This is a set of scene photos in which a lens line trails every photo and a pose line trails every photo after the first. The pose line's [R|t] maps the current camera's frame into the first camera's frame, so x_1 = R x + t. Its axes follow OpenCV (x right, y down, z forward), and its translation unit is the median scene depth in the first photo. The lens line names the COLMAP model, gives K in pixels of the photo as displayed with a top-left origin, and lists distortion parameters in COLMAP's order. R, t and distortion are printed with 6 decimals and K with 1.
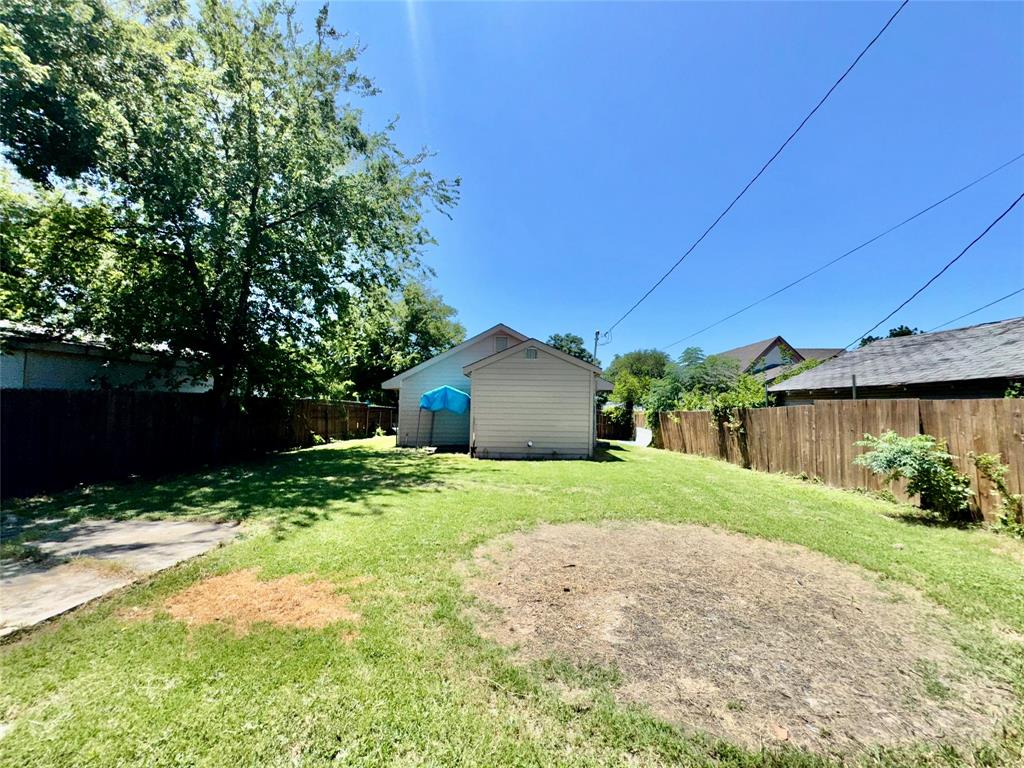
lens RADIAL K [[412.3, 0, 511.5], [0, 412.3, 380.8], [0, 0, 1]] dist [-0.003902, 0.000789]
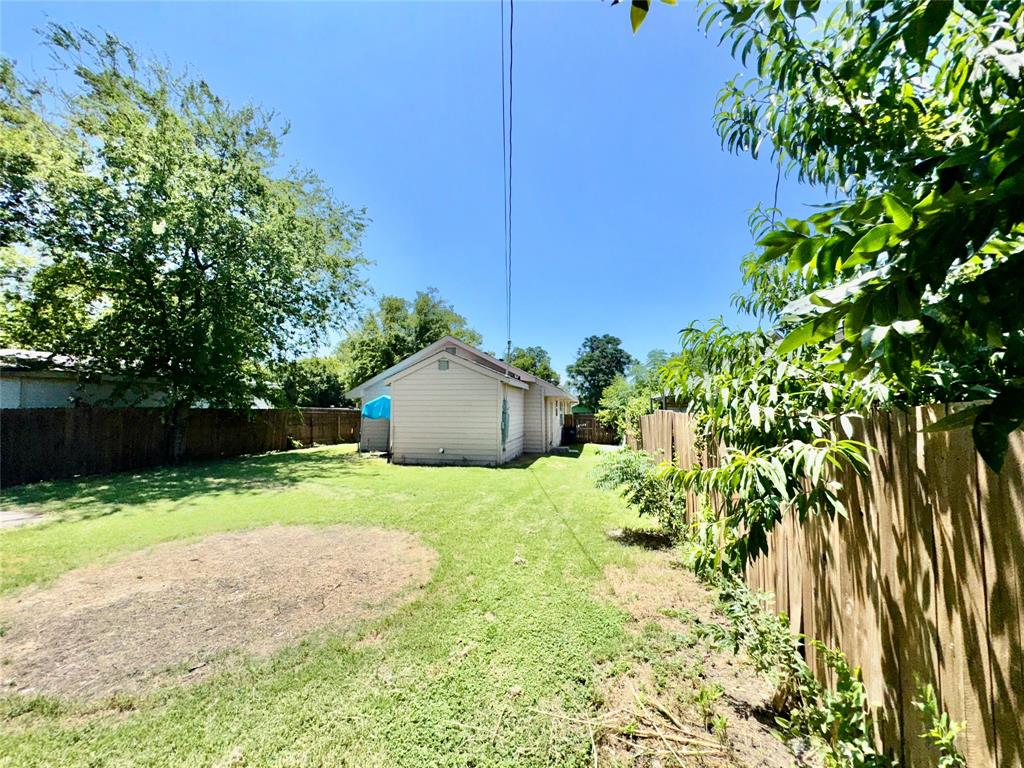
lens RADIAL K [[412.3, 0, 513.7], [0, 412.3, 383.6], [0, 0, 1]] dist [-0.003902, 0.000789]
pose [[0.983750, -0.022220, -0.178162, 0.528443], [0.022736, 0.999741, 0.000855, -0.019700], [0.178096, -0.004892, 0.984001, -0.007588]]
